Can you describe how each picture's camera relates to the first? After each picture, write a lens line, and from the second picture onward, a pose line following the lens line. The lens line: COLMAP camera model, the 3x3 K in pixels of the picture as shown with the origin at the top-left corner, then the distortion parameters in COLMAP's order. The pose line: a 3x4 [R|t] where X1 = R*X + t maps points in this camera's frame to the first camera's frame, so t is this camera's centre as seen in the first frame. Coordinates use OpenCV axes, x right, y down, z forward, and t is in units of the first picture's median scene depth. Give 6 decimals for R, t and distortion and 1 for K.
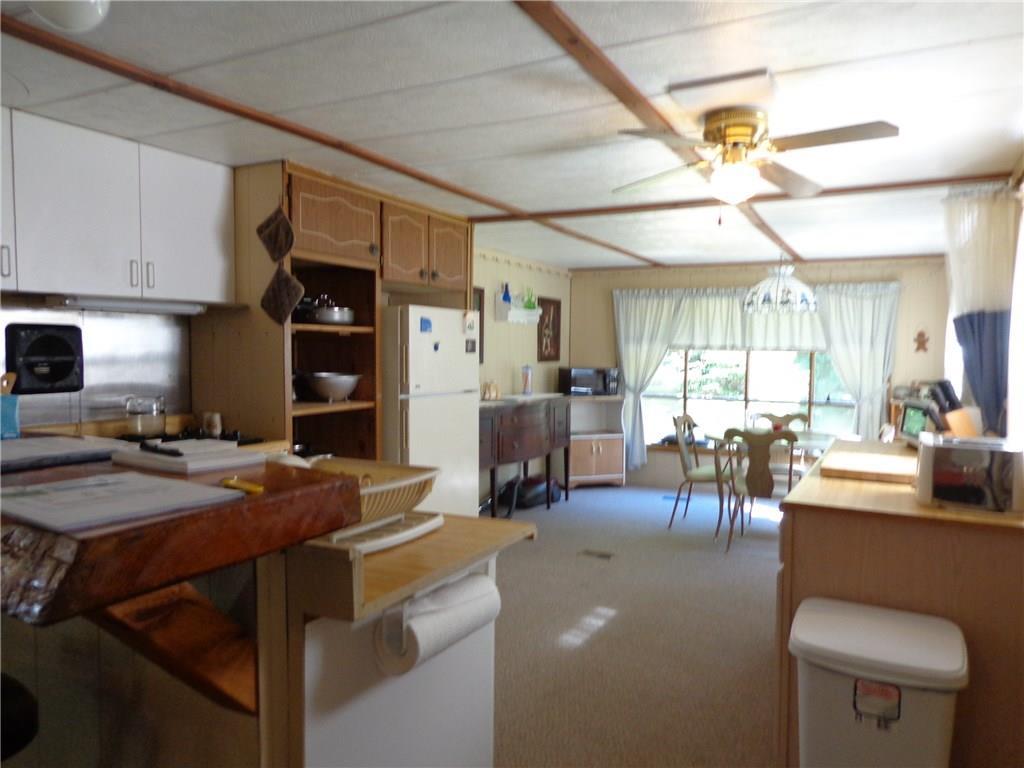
lens RADIAL K [[716.8, 0, 519.4], [0, 716.8, 383.4], [0, 0, 1]] dist [-0.002283, 0.008841]
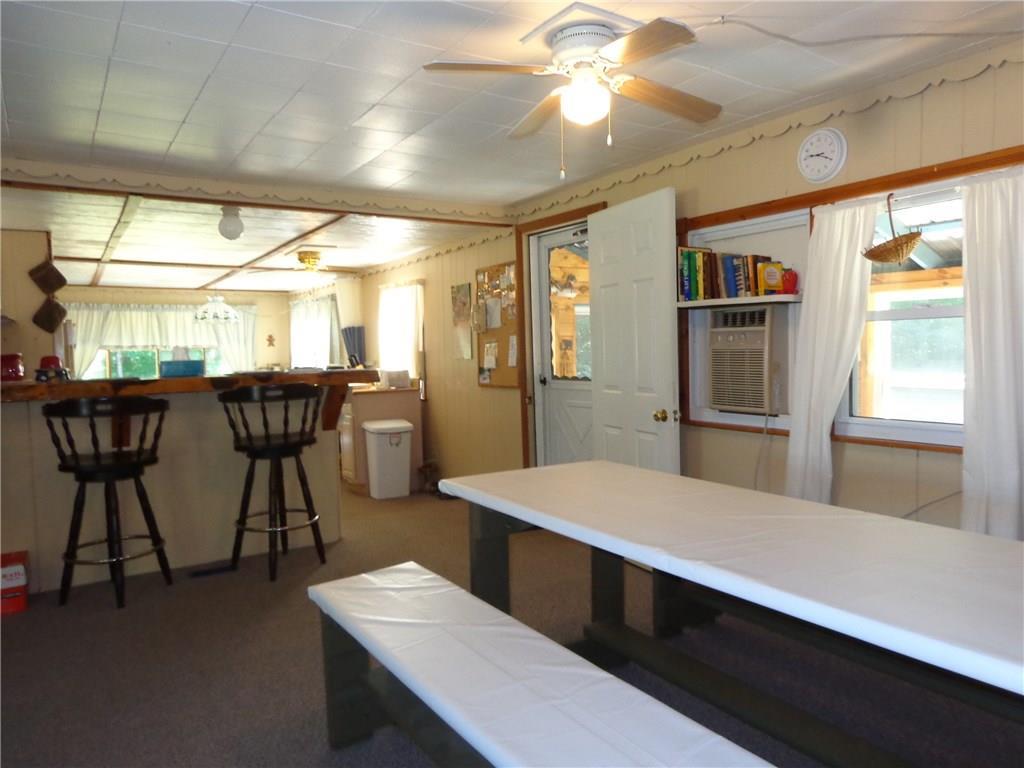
lens RADIAL K [[716.8, 0, 519.4], [0, 716.8, 383.4], [0, 0, 1]] dist [-0.002283, 0.008841]
pose [[0.496272, -0.063981, 0.865806, -0.642480], [0.065830, 0.997183, 0.035957, 0.022099], [-0.865668, 0.039151, 0.499086, -0.376307]]
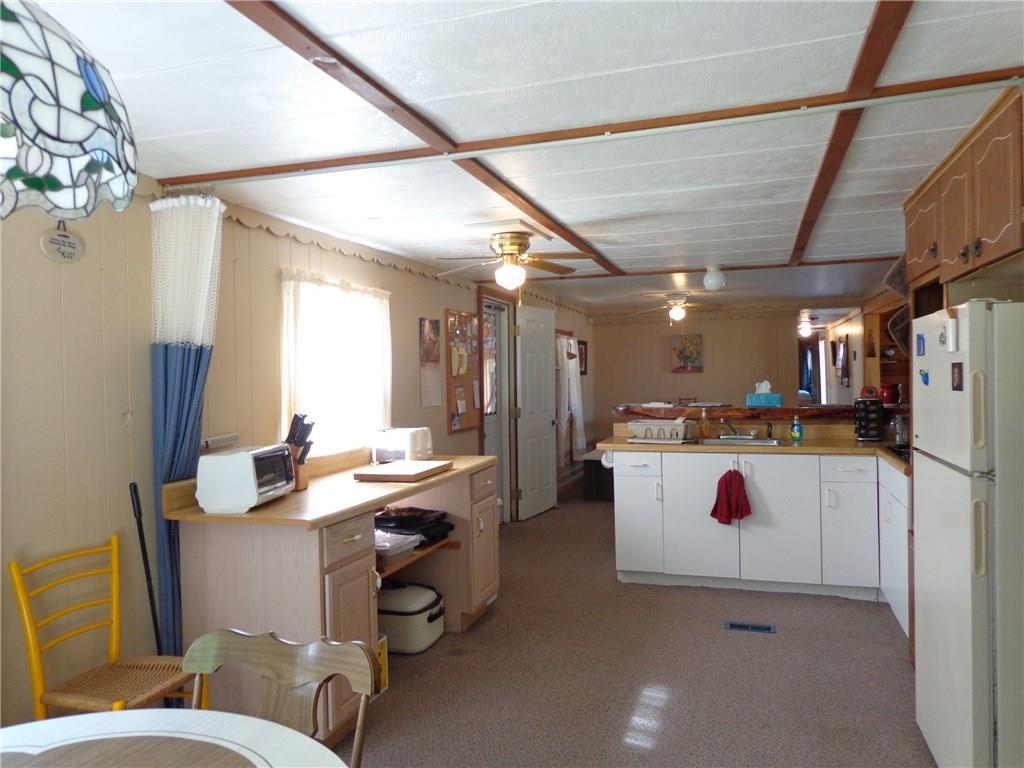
lens RADIAL K [[720.1, 0, 515.8], [0, 720.1, 381.2], [0, 0, 1]] dist [-0.006255, 0.020705]
pose [[-0.986488, 0.008063, -0.163637, 0.222202], [-0.000641, 0.998591, 0.053071, -0.055506], [0.163834, 0.052459, -0.985092, 1.033569]]
